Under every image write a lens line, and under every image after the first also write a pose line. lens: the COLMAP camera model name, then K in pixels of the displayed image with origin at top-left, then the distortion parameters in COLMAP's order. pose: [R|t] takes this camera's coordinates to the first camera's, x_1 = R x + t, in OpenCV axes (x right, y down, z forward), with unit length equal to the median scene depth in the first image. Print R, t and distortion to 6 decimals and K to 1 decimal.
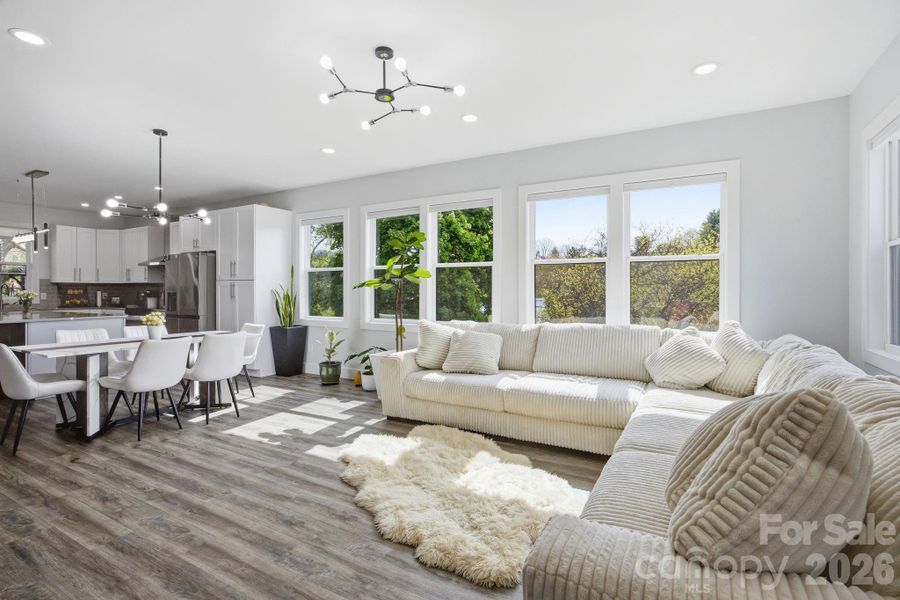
lens RADIAL K [[437.8, 0, 451.9], [0, 437.8, 296.6], [0, 0, 1]] dist [-0.003856, 0.001039]
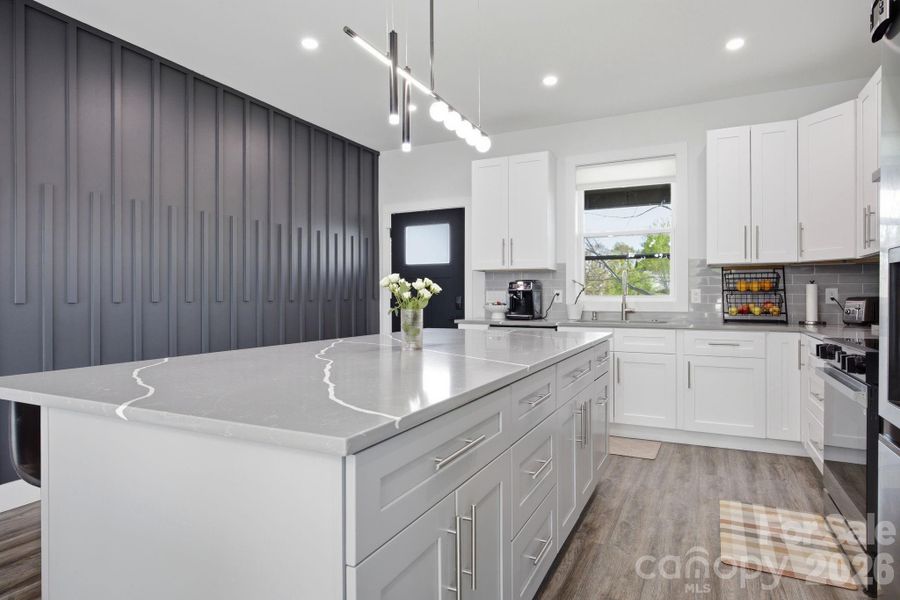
lens RADIAL K [[492.5, 0, 452.3], [0, 492.5, 292.1], [0, 0, 1]] dist [-0.031470, -0.000445]
pose [[0.061372, -0.009651, -0.998068, -0.623266], [-0.004417, 0.999941, -0.009941, 0.001742], [0.998105, 0.005019, 0.061326, 1.013680]]
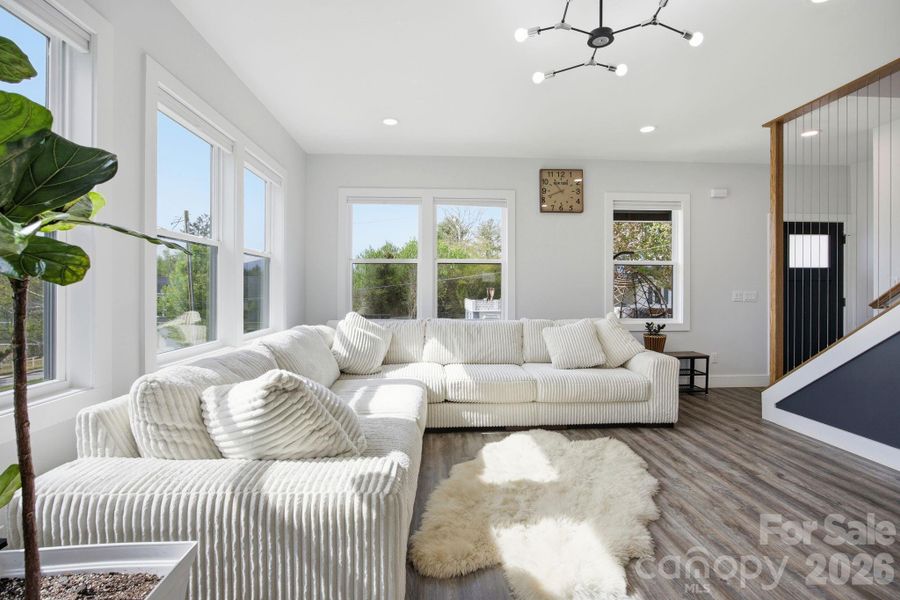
lens RADIAL K [[437.8, 0, 453.5], [0, 437.8, 295.7], [0, 0, 1]] dist [-0.003856, 0.001039]
pose [[-0.570428, -0.009016, 0.821298, -0.322121], [0.005944, 0.999868, 0.015105, -0.006383], [-0.821326, 0.013498, -0.570299, 0.833526]]
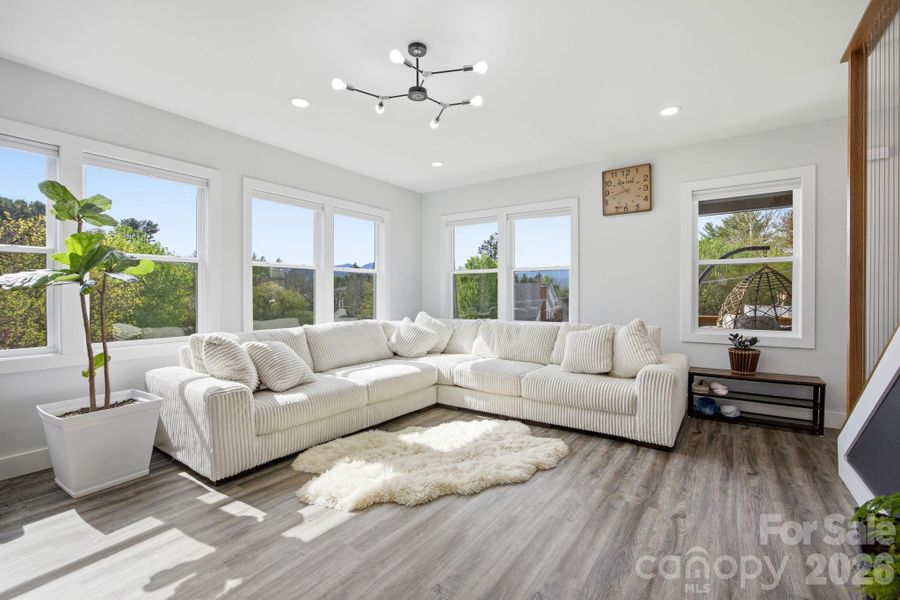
lens RADIAL K [[410.4, 0, 446.3], [0, 410.4, 302.7], [0, 0, 1]] dist [-0.002919, 0.001019]
pose [[0.074721, -0.019569, 0.997012, -0.533883], [0.009778, 0.999774, 0.018890, -0.006154], [-0.997157, 0.008337, 0.074895, 0.433864]]
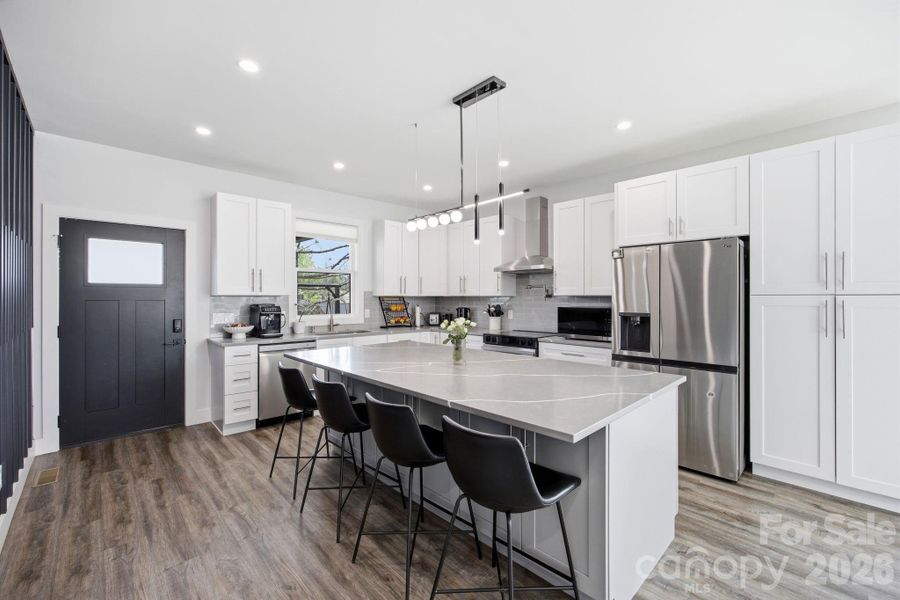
lens RADIAL K [[386.0, 0, 446.3], [0, 386.0, 299.6], [0, 0, 1]] dist [-0.016461, 0.004298]
pose [[0.957665, -0.000208, -0.287883, -0.858633], [-0.000610, 0.999996, -0.002748, -0.033751], [0.287883, 0.002808, 0.957662, 0.550669]]
